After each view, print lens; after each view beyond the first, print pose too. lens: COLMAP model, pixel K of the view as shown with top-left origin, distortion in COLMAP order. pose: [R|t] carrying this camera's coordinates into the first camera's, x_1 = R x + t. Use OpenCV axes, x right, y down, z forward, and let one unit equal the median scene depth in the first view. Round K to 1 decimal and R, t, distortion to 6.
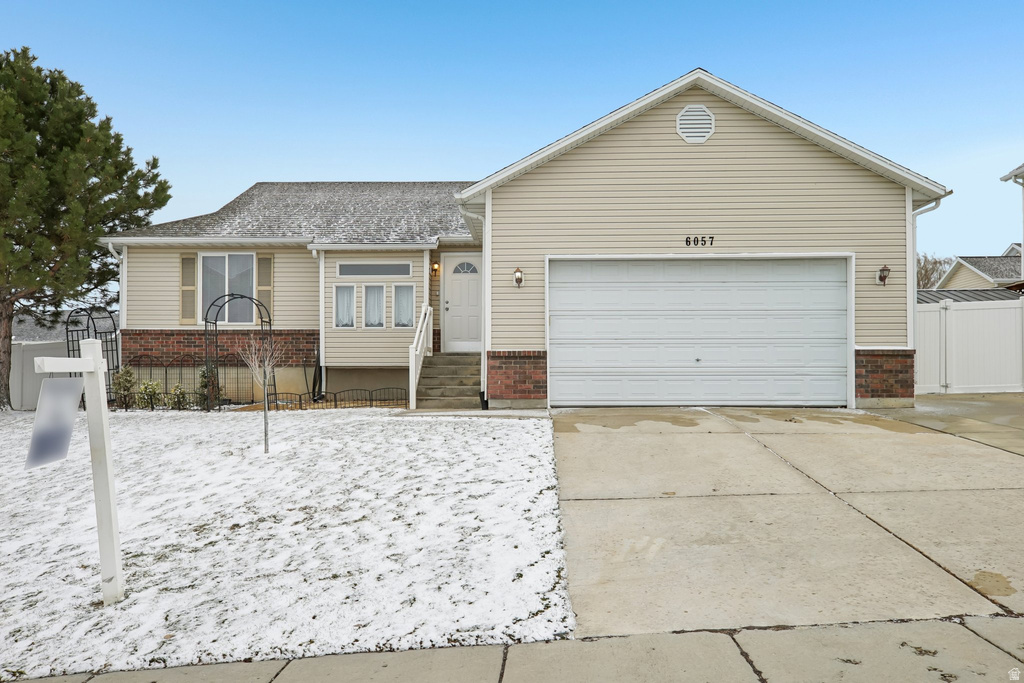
lens RADIAL K [[784.5, 0, 515.8], [0, 784.5, 340.9], [0, 0, 1]] dist [0.027891, 0.019571]
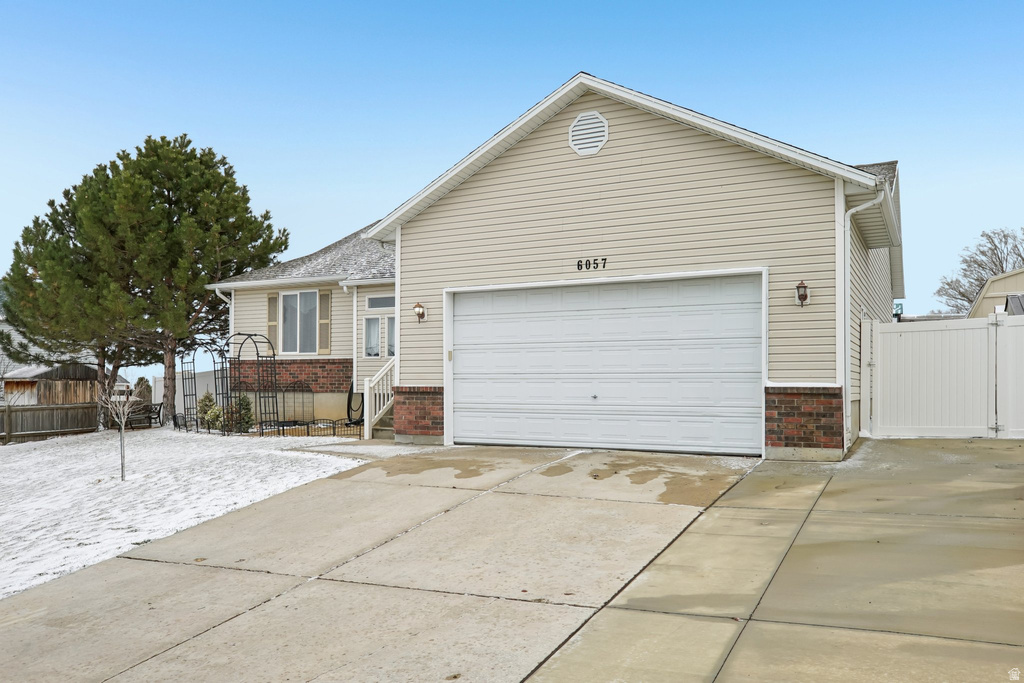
lens RADIAL K [[784.5, 0, 518.1], [0, 784.5, 345.6], [0, 0, 1]] dist [0.027891, 0.019571]
pose [[0.900569, -0.019234, -0.434287, 0.541098], [0.021648, 0.999765, 0.000613, -0.036358], [0.434173, -0.009953, 0.900775, 0.156413]]
